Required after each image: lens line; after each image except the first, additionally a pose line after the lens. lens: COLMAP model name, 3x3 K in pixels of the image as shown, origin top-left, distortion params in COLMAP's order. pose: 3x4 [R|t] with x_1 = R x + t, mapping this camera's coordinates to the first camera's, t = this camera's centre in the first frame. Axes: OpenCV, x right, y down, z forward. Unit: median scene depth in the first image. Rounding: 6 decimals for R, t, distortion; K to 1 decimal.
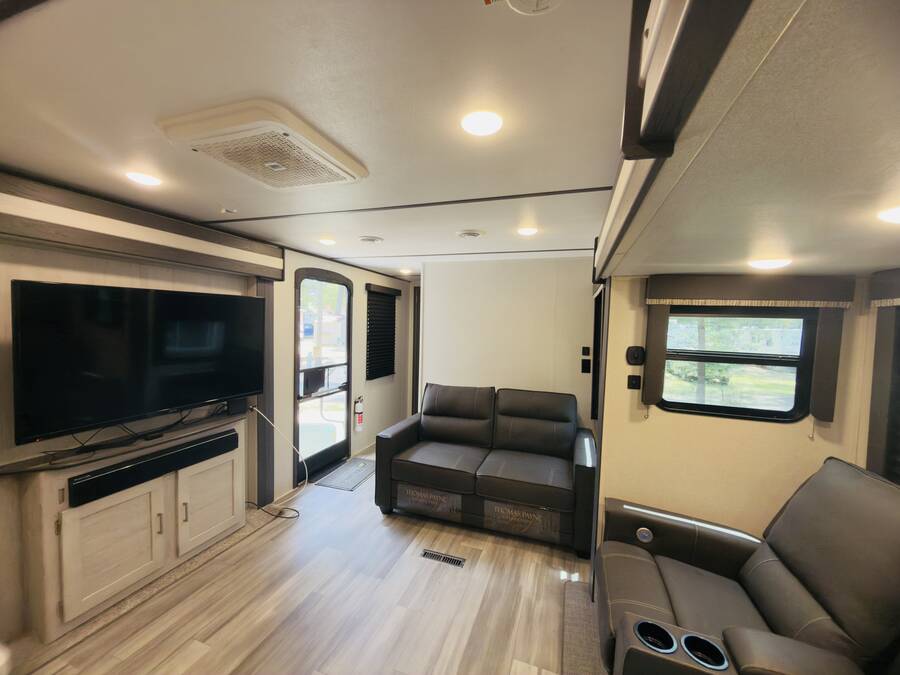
lens RADIAL K [[357.8, 0, 450.4], [0, 357.8, 339.4], [0, 0, 1]] dist [-0.000206, 0.000039]
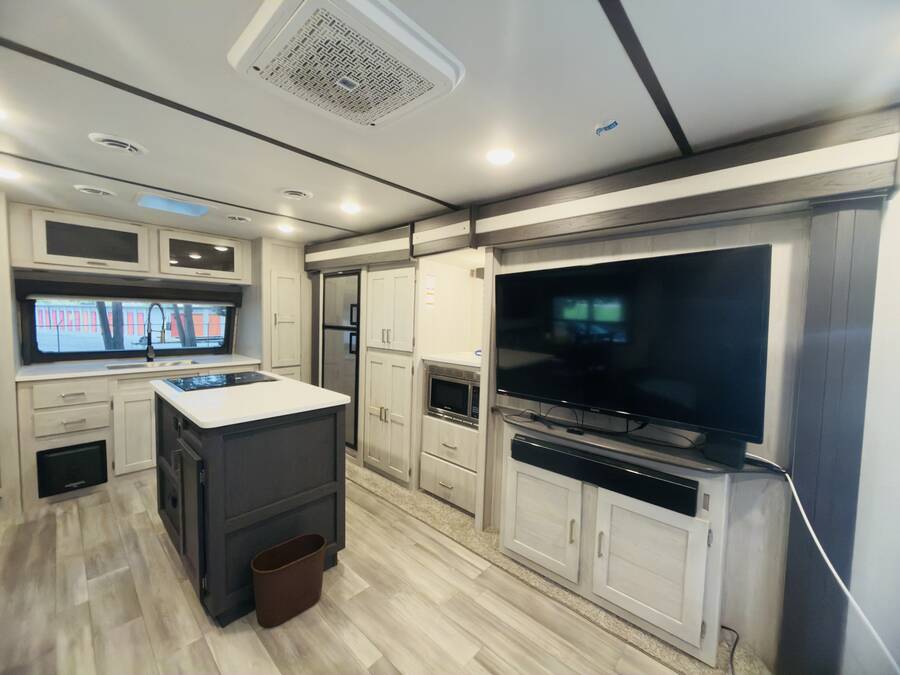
lens RADIAL K [[357.8, 0, 450.4], [0, 357.8, 339.4], [0, 0, 1]] dist [-0.000206, 0.000039]
pose [[-0.387649, 0.018586, -0.921619, 0.103455], [-0.076607, 0.995689, 0.052302, 0.018921], [0.918618, 0.090877, -0.384554, 0.957367]]
